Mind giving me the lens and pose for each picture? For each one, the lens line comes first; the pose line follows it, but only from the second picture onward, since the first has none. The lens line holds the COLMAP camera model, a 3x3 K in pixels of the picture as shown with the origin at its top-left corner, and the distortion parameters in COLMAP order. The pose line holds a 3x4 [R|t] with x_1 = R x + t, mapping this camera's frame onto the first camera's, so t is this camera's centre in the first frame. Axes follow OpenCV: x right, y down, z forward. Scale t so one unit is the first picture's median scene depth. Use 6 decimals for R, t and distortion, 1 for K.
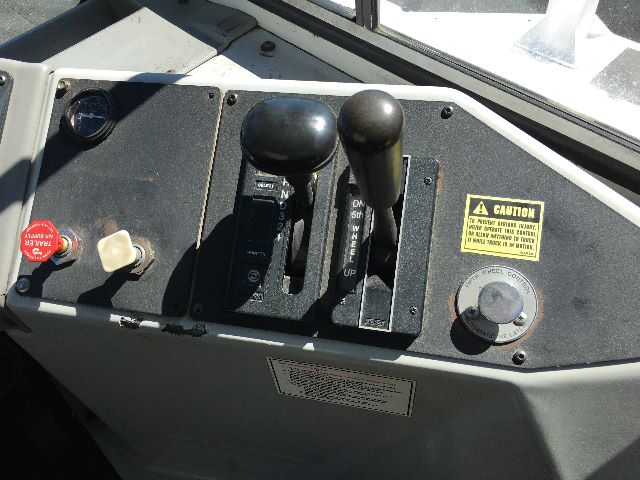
lens RADIAL K [[542.3, 0, 320.0], [0, 542.3, 240.0], [0, 0, 1]] dist [0.009909, 0.000258]
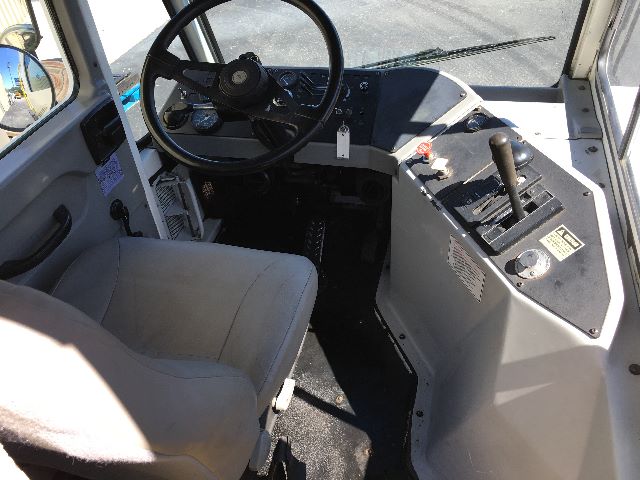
lens RADIAL K [[542.3, 0, 320.0], [0, 542.3, 240.0], [0, 0, 1]] dist [0.009909, 0.000258]
pose [[0.509590, 0.590910, -0.625415, 1.119127], [-0.657169, 0.736482, 0.160385, 0.237733], [0.555380, 0.329273, 0.763631, -1.117580]]
